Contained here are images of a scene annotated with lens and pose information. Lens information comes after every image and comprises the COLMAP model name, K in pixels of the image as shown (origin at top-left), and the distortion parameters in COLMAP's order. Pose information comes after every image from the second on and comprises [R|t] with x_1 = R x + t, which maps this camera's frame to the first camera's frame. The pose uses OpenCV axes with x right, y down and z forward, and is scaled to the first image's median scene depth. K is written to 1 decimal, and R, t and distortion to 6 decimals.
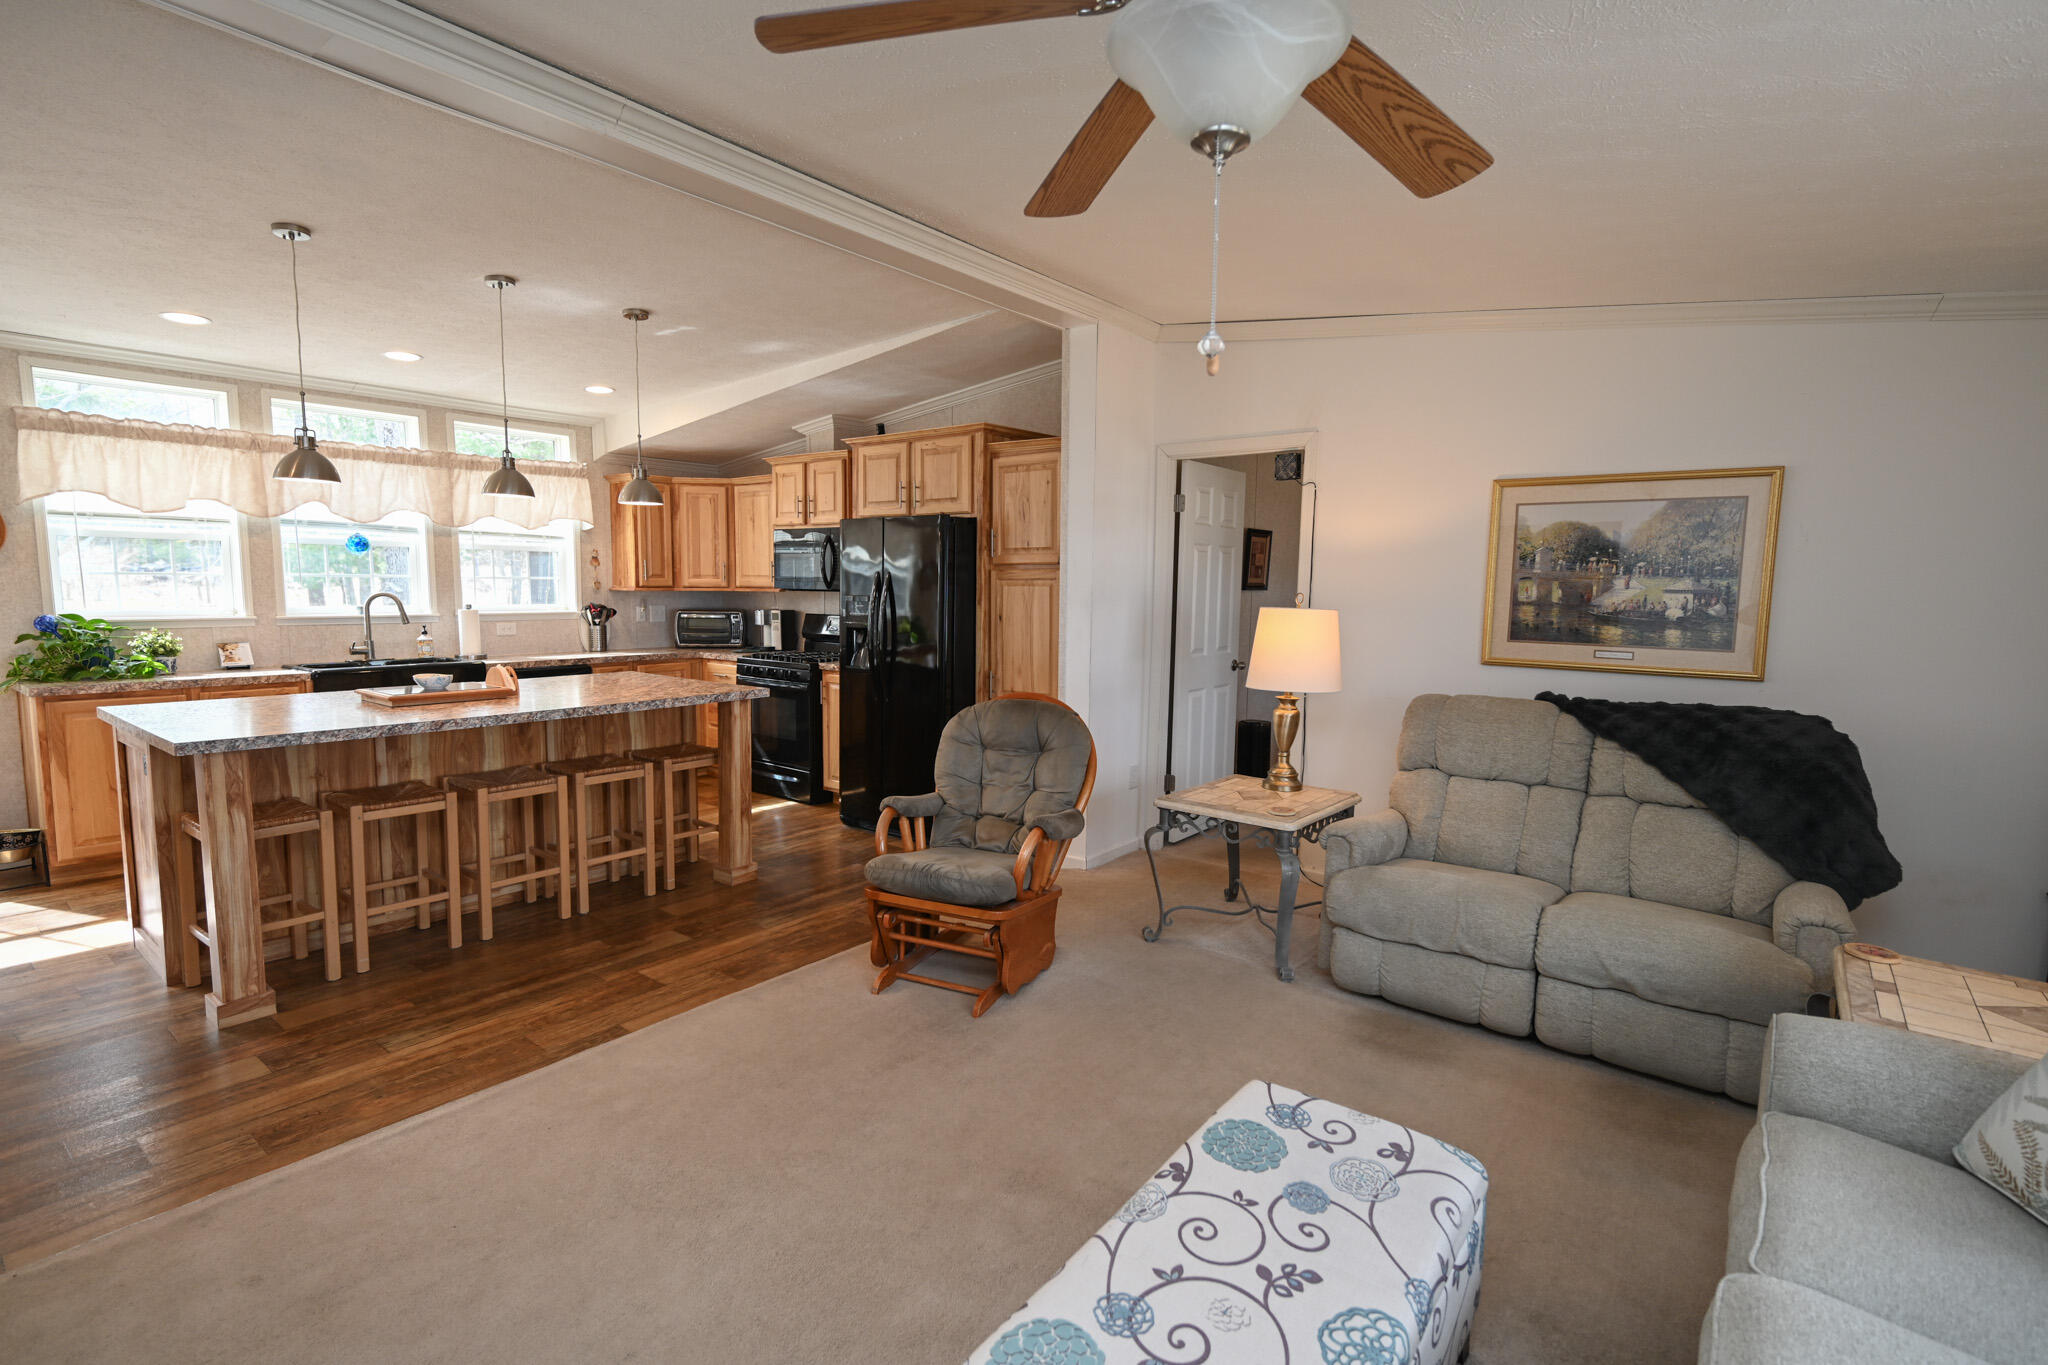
lens RADIAL K [[959.6, 0, 1014.1], [0, 959.6, 677.7], [0, 0, 1]] dist [-0.001125, 0.000098]
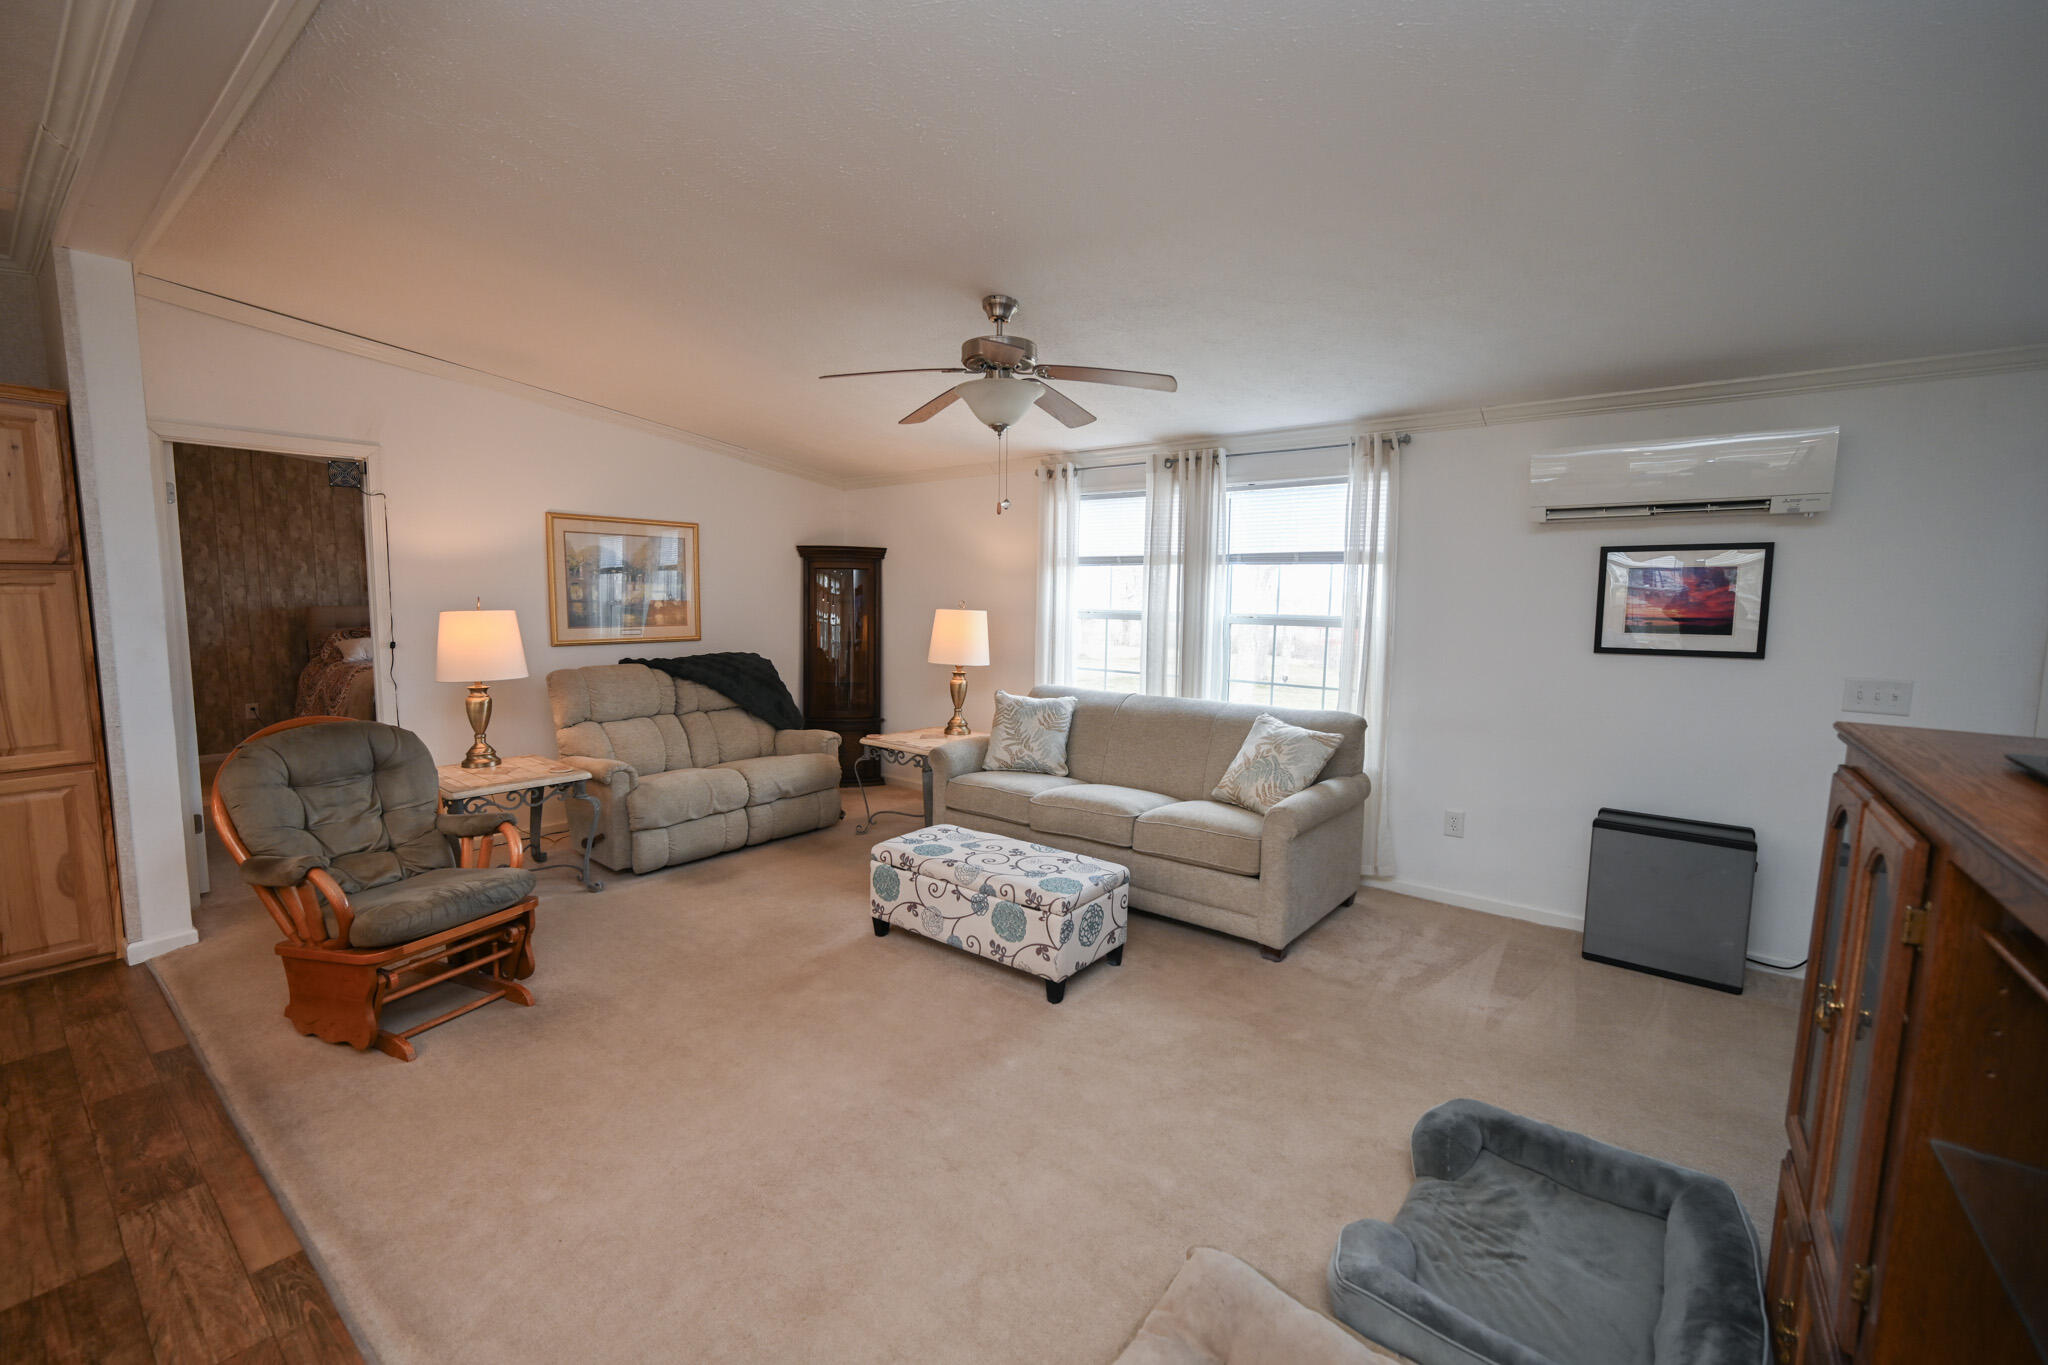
lens RADIAL K [[843.6, 0, 1024.0], [0, 843.6, 682.5], [0, 0, 1]] dist [-0.002558, -0.000331]
pose [[-0.004181, -0.121167, 0.992623, -0.574491], [0.091345, 0.988436, 0.121040, -0.037913], [-0.995811, 0.091178, 0.006935, 0.262095]]
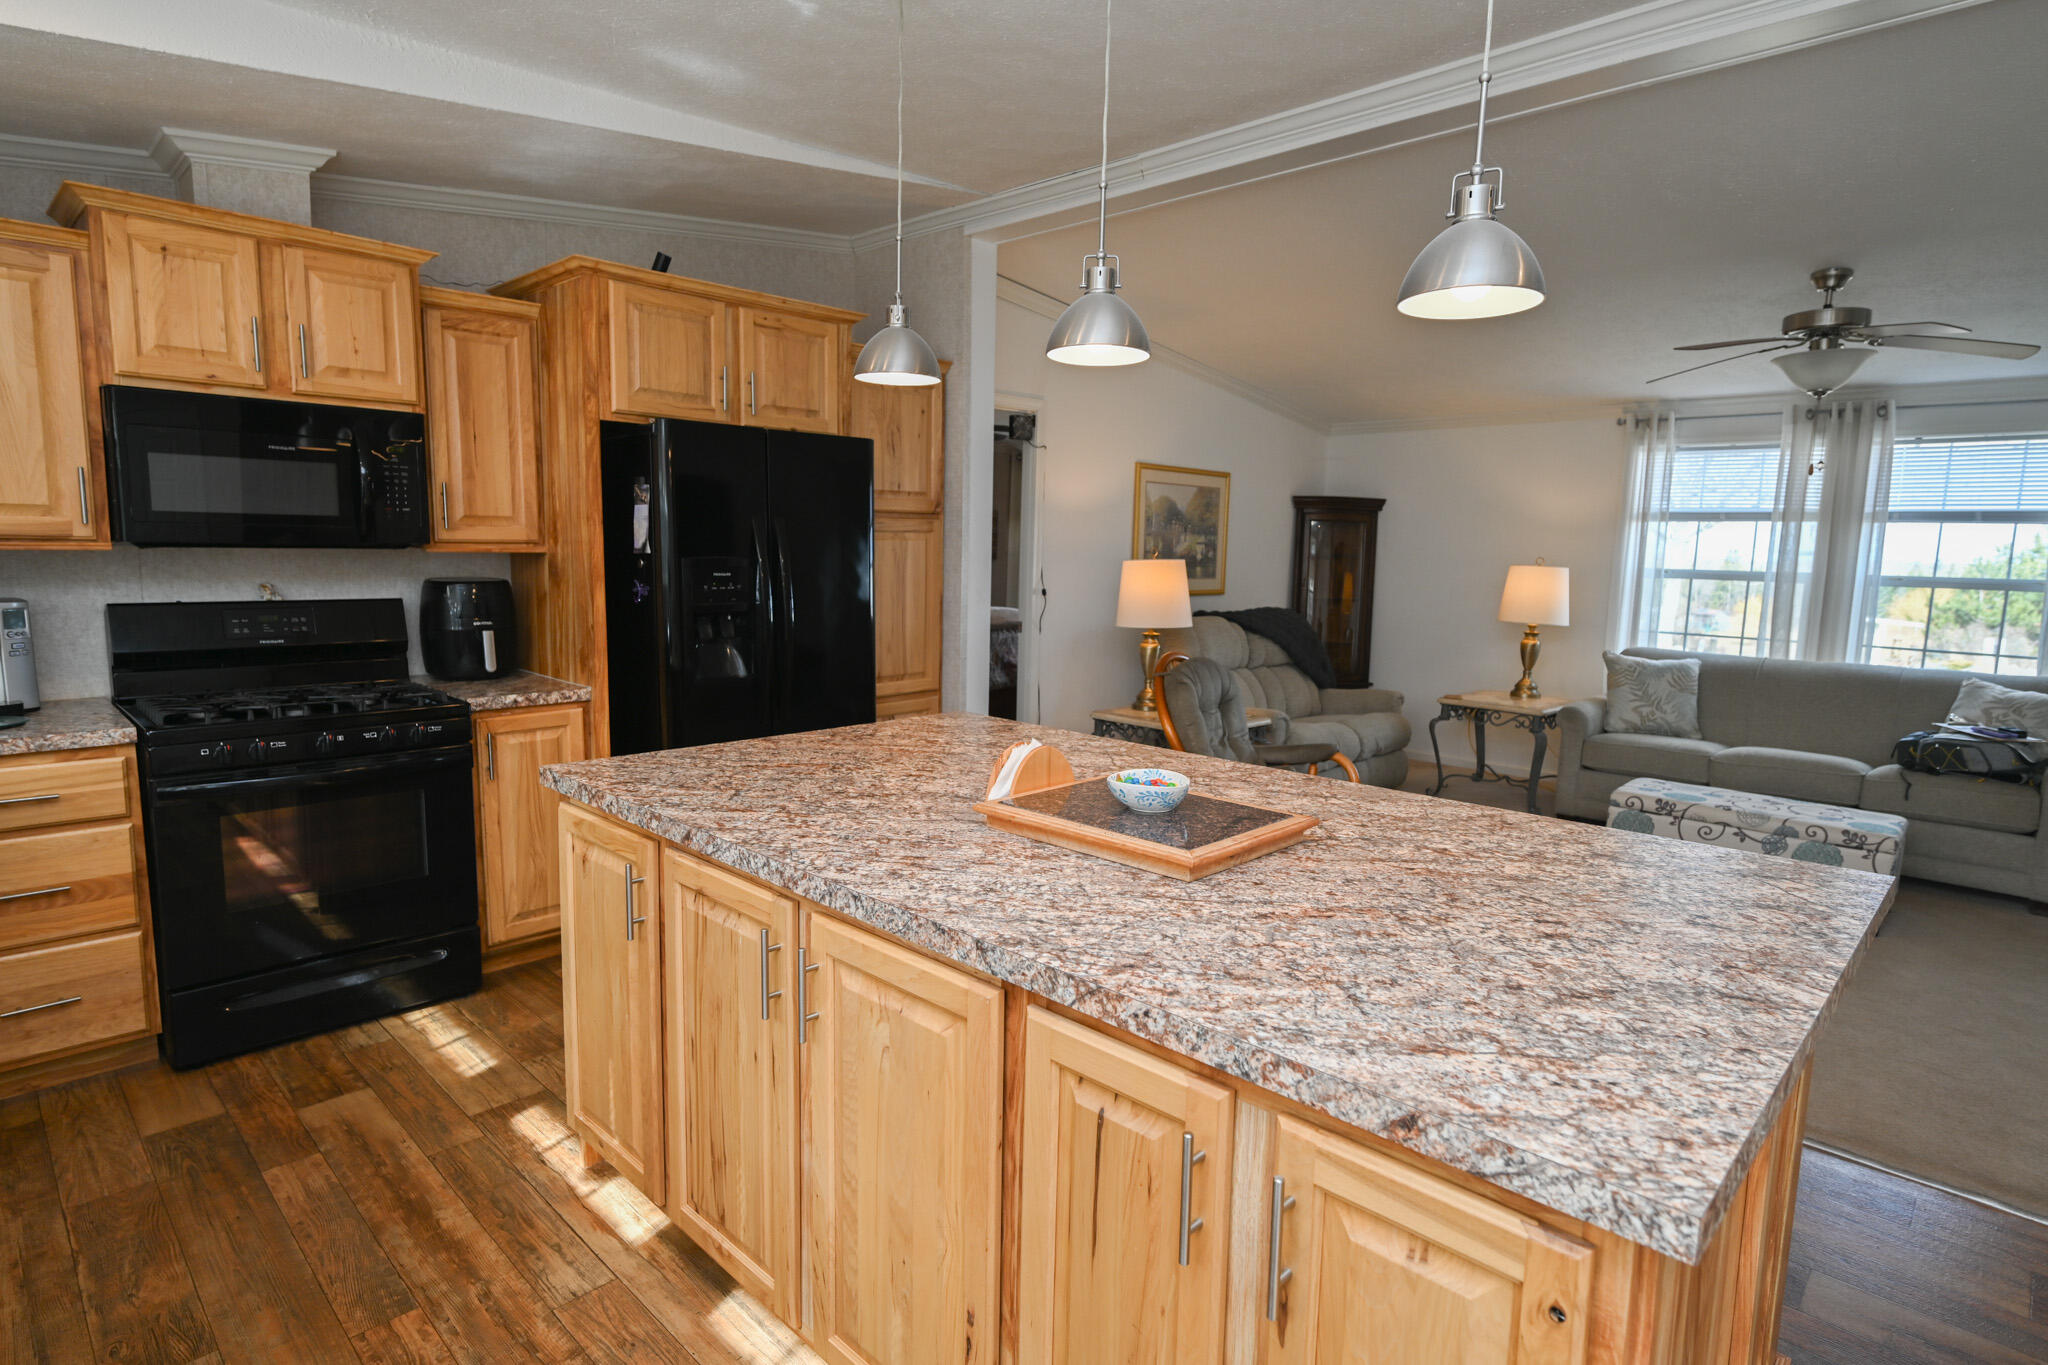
lens RADIAL K [[1065.0, 0, 1030.0], [0, 1065.0, 675.7], [0, 0, 1]] dist [0.000021, -0.000305]
pose [[0.102348, -0.133644, 0.985730, -0.835723], [0.080020, 0.988829, 0.125756, -0.085037], [-0.991525, 0.066007, 0.111899, 0.788517]]
